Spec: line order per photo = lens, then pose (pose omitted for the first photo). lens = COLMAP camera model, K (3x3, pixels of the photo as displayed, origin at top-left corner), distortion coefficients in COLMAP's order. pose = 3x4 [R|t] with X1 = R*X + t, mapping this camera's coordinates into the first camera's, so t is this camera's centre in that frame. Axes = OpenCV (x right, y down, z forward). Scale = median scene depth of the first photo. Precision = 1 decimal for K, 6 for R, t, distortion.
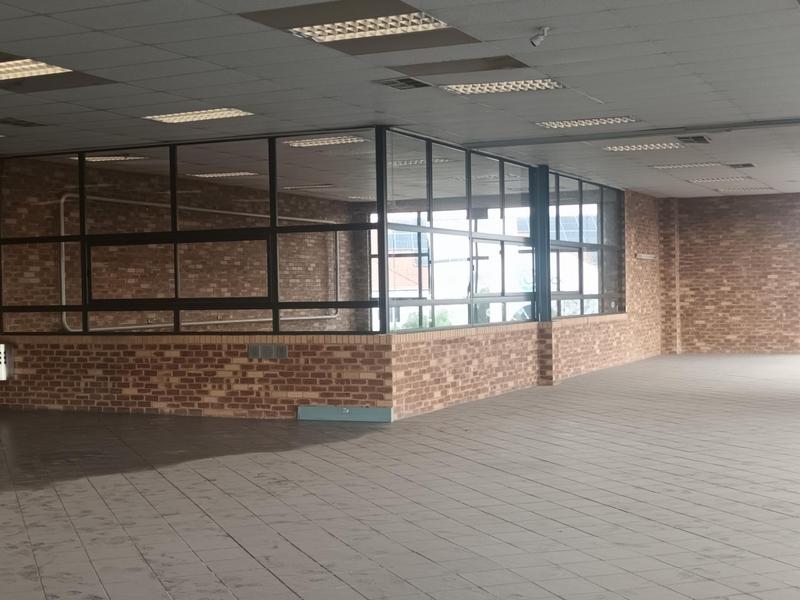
lens RADIAL K [[1190.4, 0, 402.3], [0, 1190.4, 297.0], [0, 0, 1]] dist [0.048655, 0.000000]
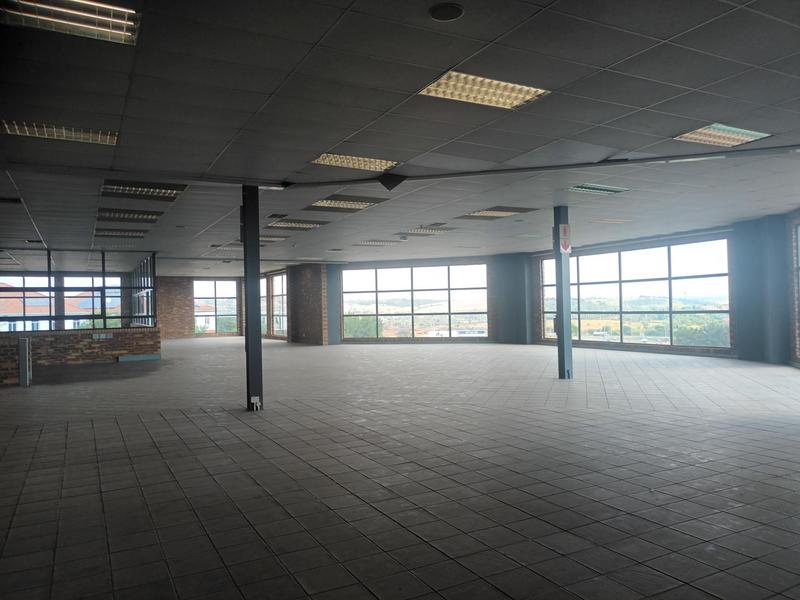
lens RADIAL K [[602.6, 0, 403.1], [0, 602.6, 296.7], [0, 0, 1]] dist [0.028563, -0.020437]
pose [[0.582826, 0.019894, 0.812353, -0.725100], [0.014406, 0.999290, -0.034808, 0.015404], [-0.812469, 0.031990, 0.582126, -0.244035]]
